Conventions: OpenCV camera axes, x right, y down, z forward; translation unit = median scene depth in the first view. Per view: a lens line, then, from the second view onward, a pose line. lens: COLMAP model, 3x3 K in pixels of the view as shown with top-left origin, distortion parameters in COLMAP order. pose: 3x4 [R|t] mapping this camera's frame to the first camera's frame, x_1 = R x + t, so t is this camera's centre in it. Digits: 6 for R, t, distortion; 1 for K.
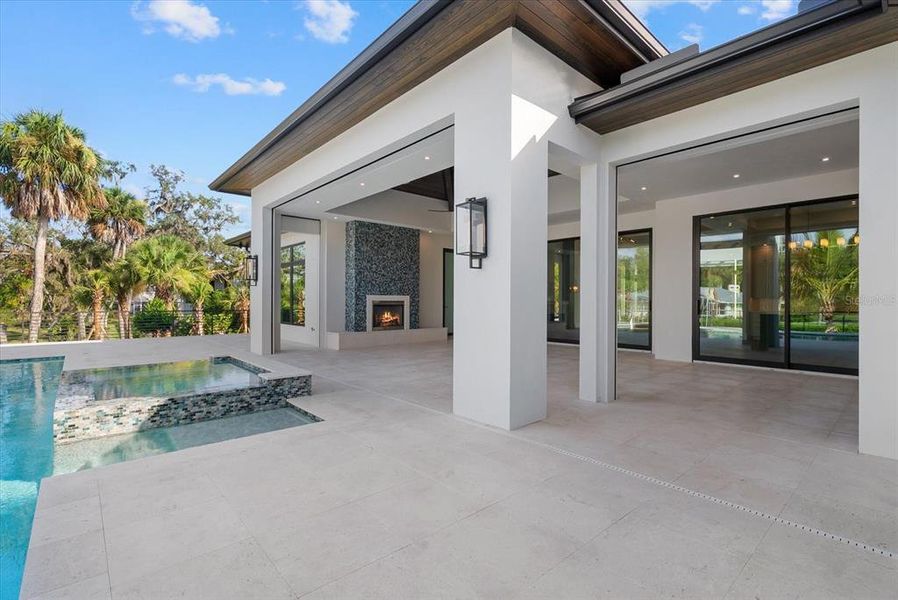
lens RADIAL K [[411.7, 0, 449.1], [0, 411.7, 301.1], [0, 0, 1]] dist [-0.000596, -0.000829]
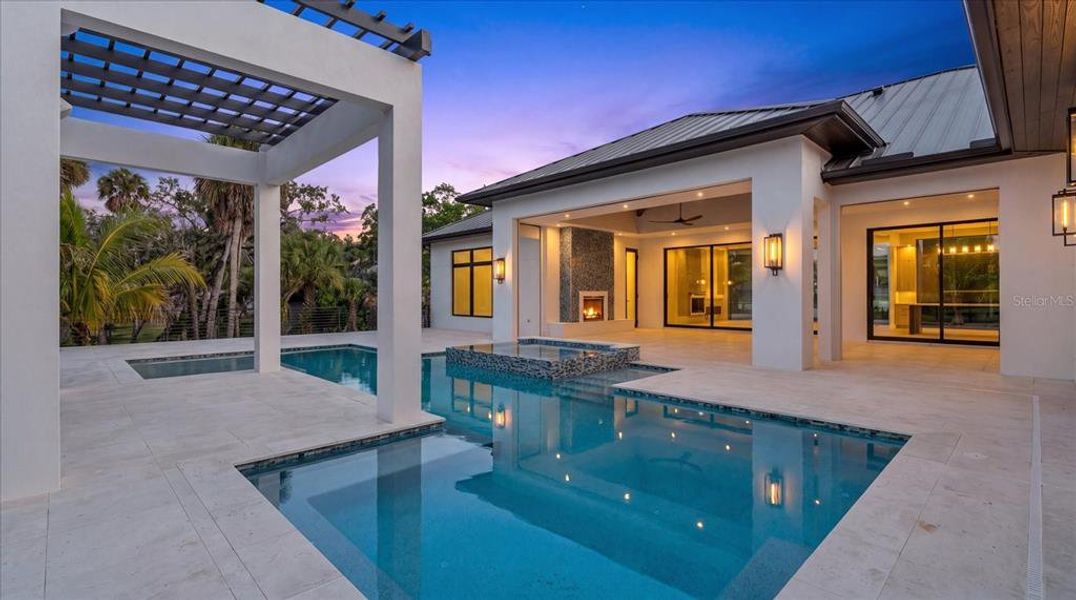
lens RADIAL K [[491.8, 0, 527.3], [0, 491.8, 299.6], [0, 0, 1]] dist [-0.001035, -0.000512]
pose [[0.998981, -0.007384, 0.044526, -0.394323], [0.007021, 0.999941, 0.008314, -0.003192], [-0.044585, -0.007993, 0.998974, -0.360079]]
